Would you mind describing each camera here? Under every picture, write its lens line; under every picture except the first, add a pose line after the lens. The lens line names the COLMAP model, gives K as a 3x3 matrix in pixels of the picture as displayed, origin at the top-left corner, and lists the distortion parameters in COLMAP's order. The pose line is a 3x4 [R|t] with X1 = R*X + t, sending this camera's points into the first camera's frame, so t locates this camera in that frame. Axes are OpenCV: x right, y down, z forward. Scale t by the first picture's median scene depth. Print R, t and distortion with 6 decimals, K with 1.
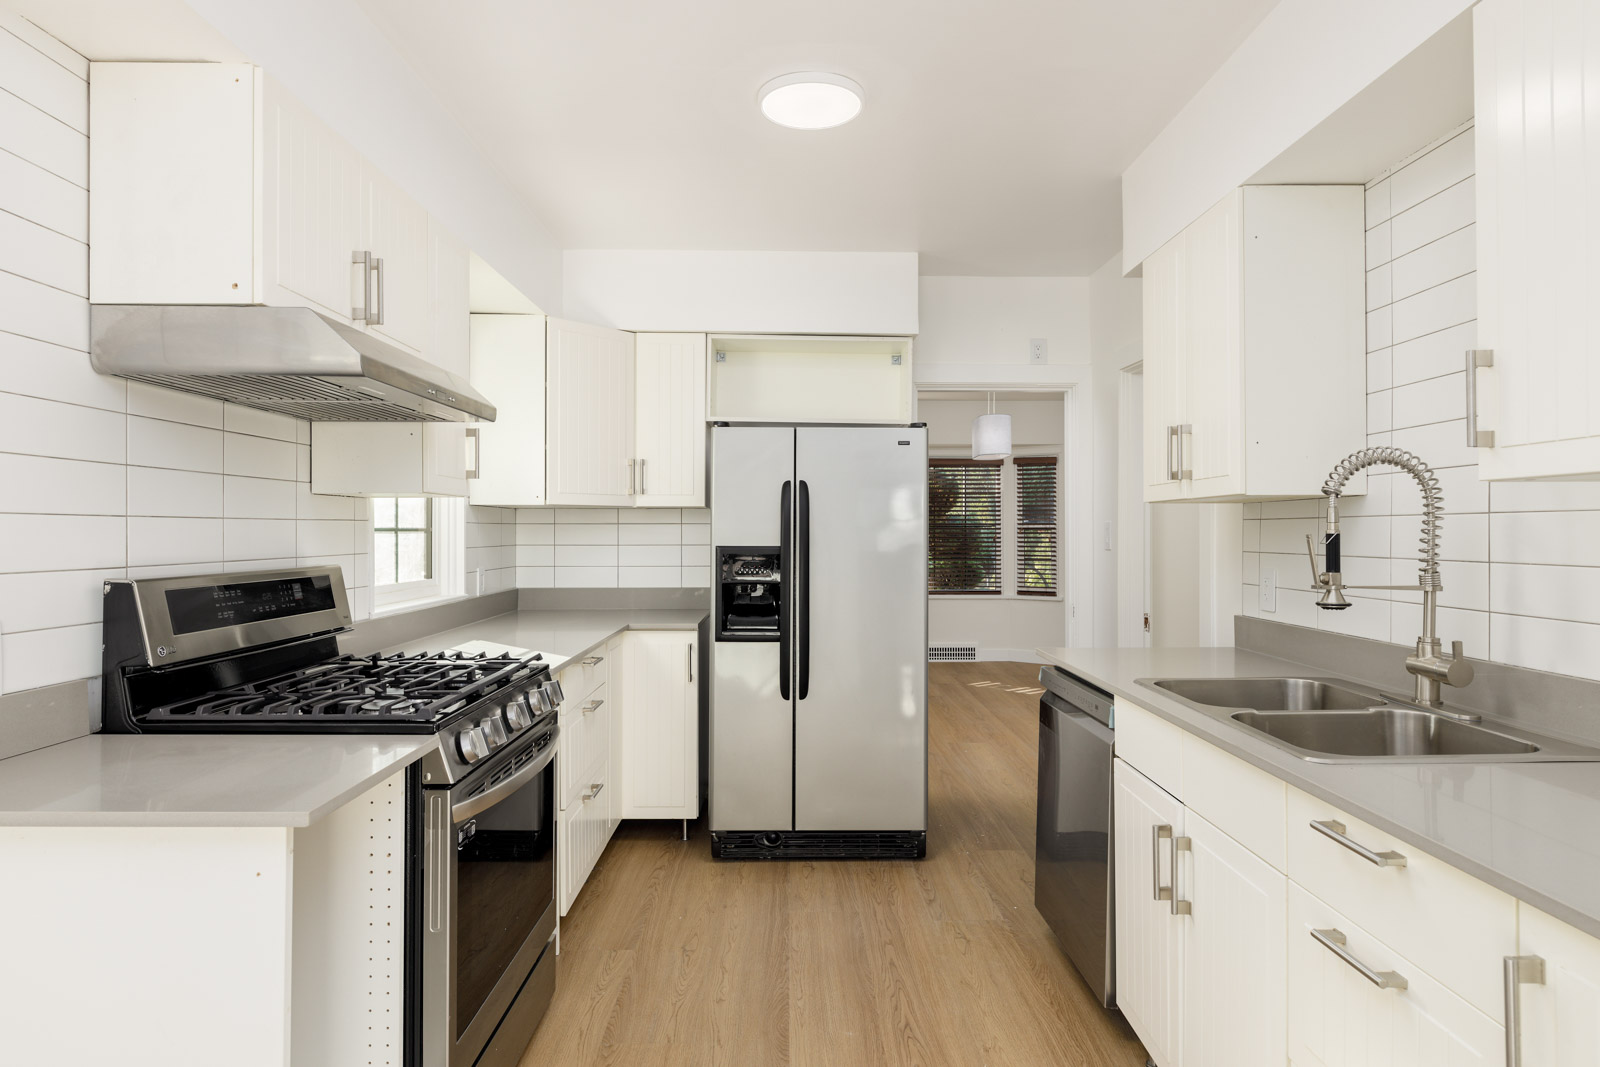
lens RADIAL K [[930.4, 0, 801.9], [0, 930.4, 530.7], [0, 0, 1]] dist [0.001804, 0.000305]
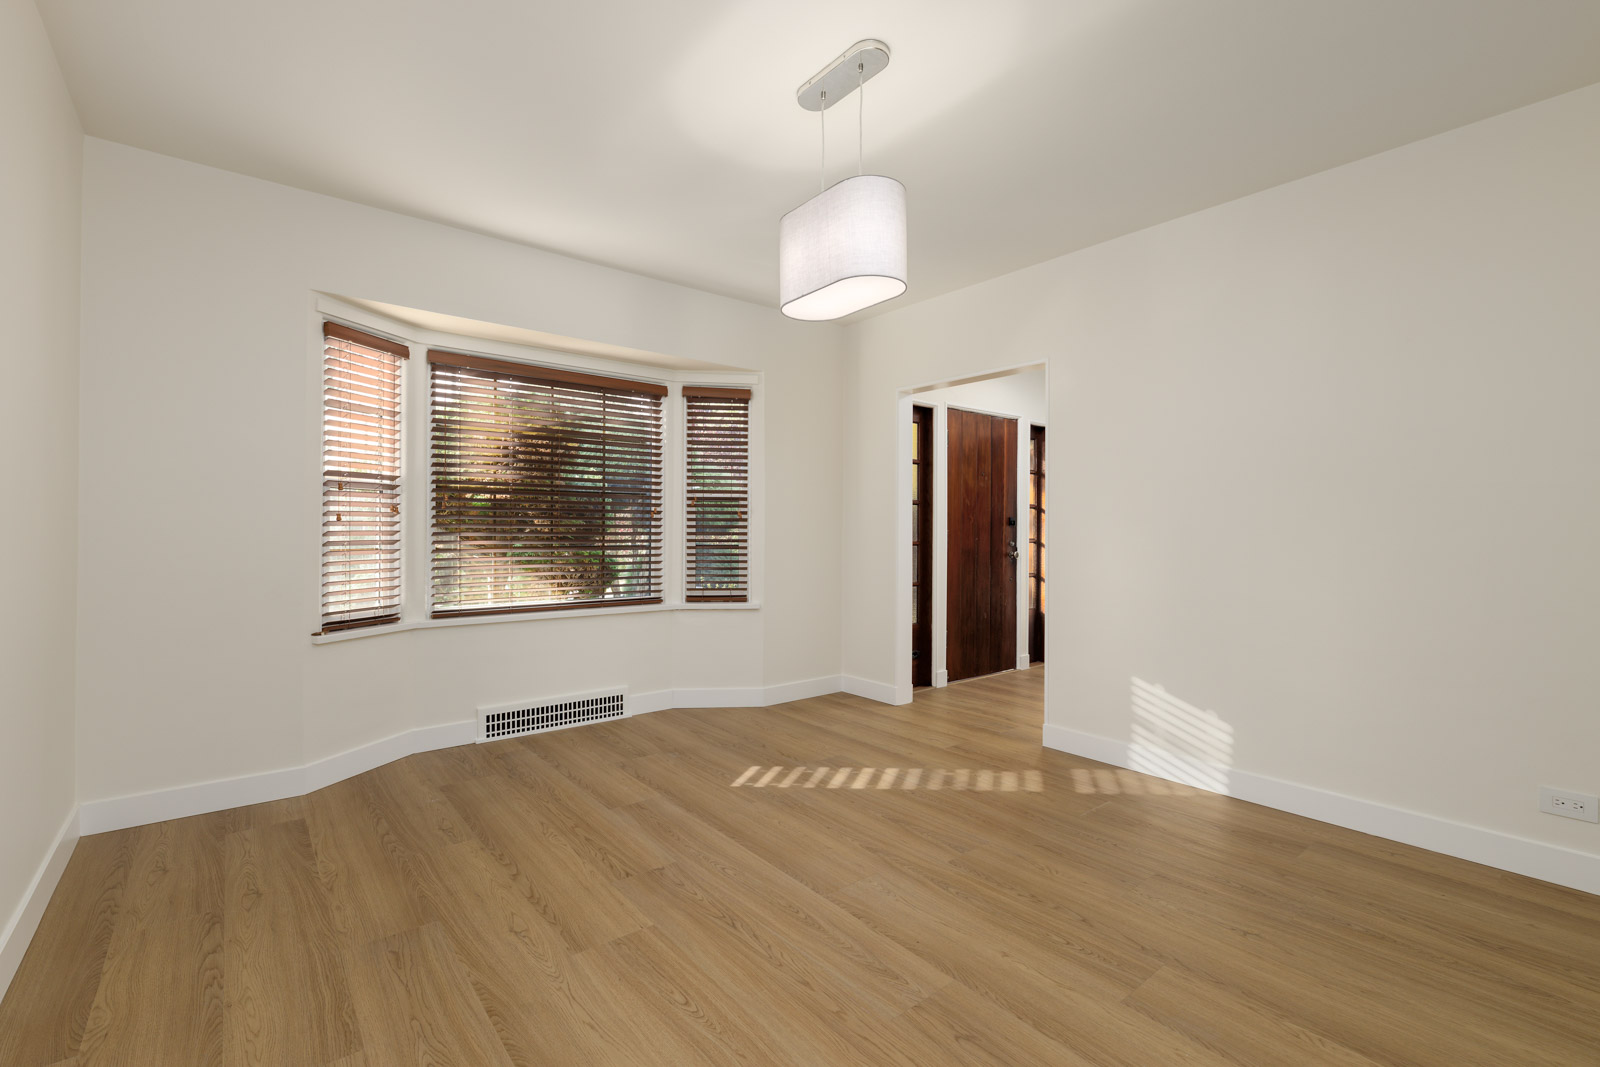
lens RADIAL K [[712.1, 0, 797.7], [0, 712.1, 533.1], [0, 0, 1]] dist [0.002988, 0.000075]
pose [[0.782671, -0.000272, 0.622436, -0.012001], [-0.003147, 0.999985, 0.004394, 0.019071], [-0.622428, -0.005398, 0.782659, 0.571208]]
